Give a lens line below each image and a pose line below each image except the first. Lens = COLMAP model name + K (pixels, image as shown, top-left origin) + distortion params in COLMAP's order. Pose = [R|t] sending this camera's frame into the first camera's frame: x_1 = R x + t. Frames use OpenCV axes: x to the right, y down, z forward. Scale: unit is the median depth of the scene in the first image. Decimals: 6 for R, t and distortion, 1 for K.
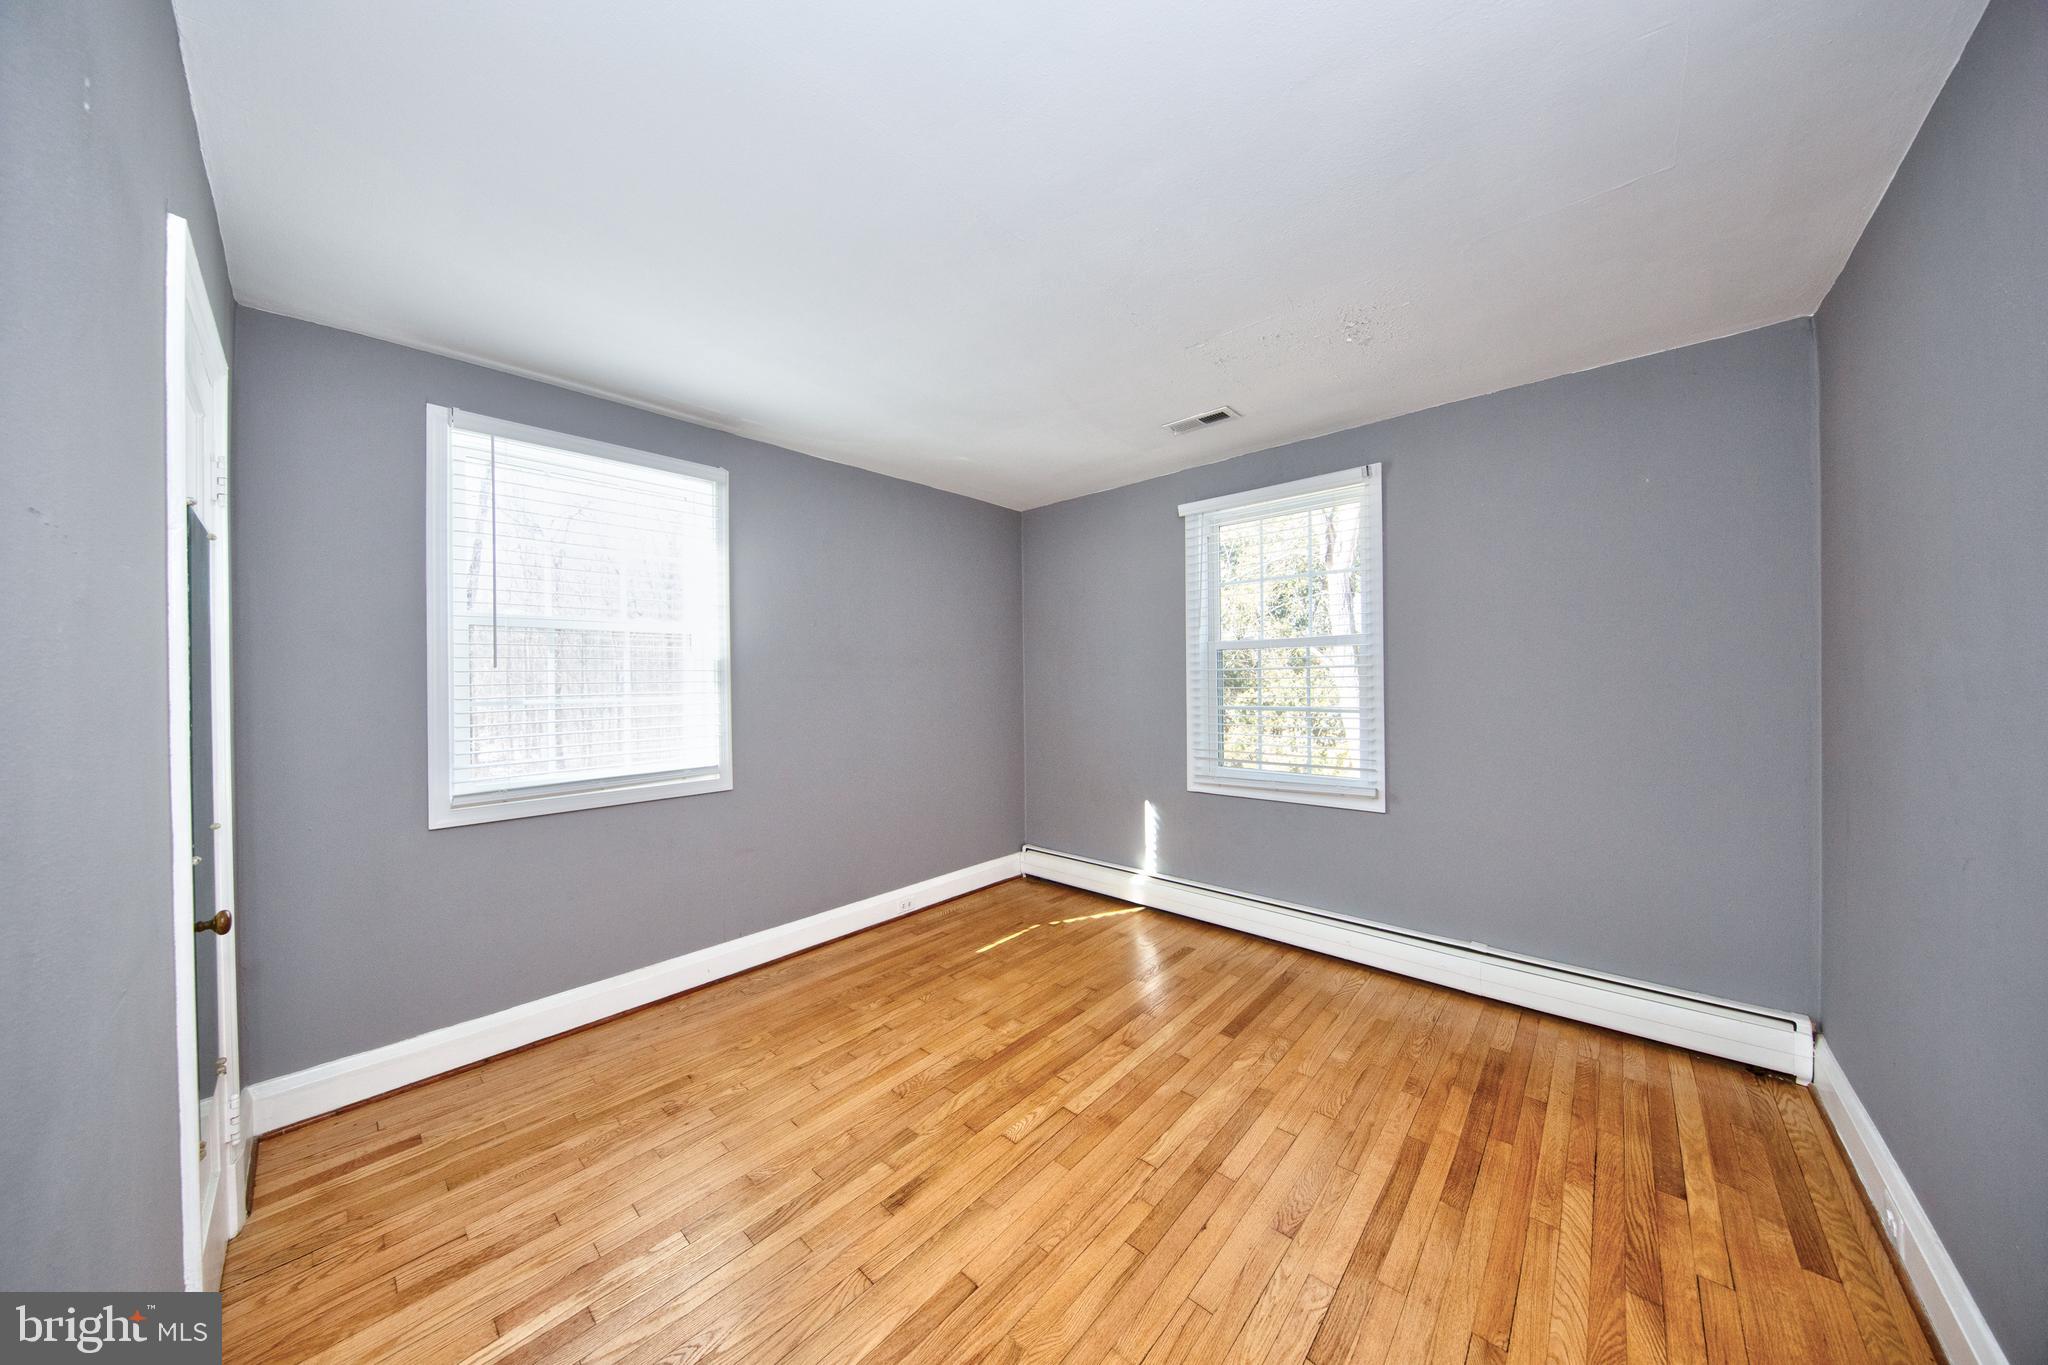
lens RADIAL K [[643.0, 0, 1024.0], [0, 643.0, 682.5], [0, 0, 1]] dist [-0.000795, -0.000186]
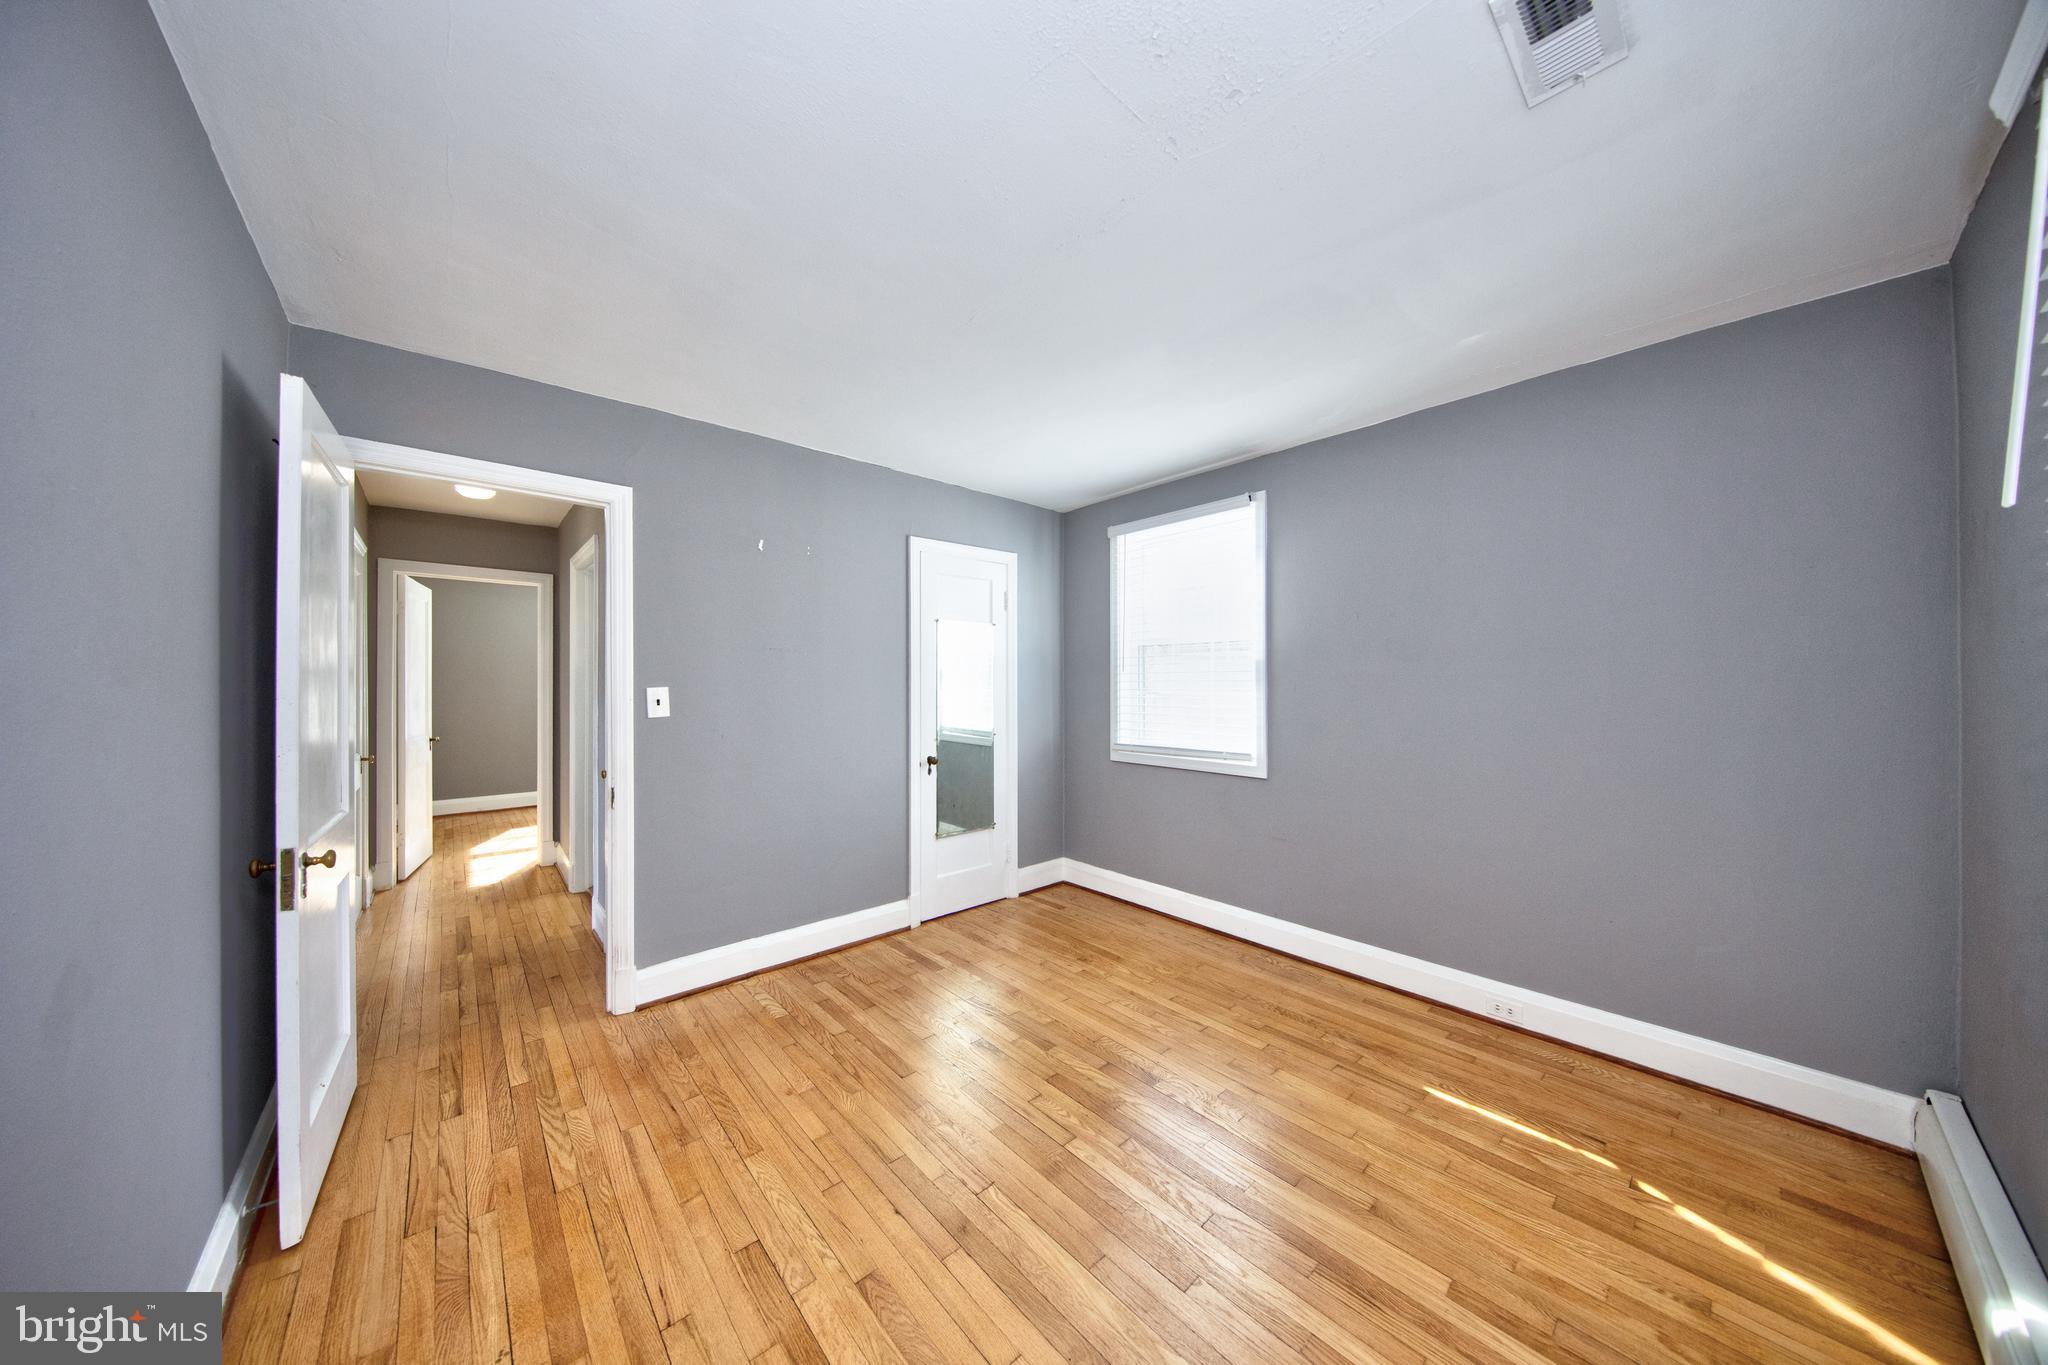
lens RADIAL K [[643.0, 0, 1024.0], [0, 643.0, 682.5], [0, 0, 1]] dist [-0.000795, -0.000186]
pose [[-0.091971, 0.017531, -0.995607, 0.774720], [-0.007227, 0.999807, 0.018273, -0.019803], [0.995735, 0.008876, -0.091826, 0.779366]]
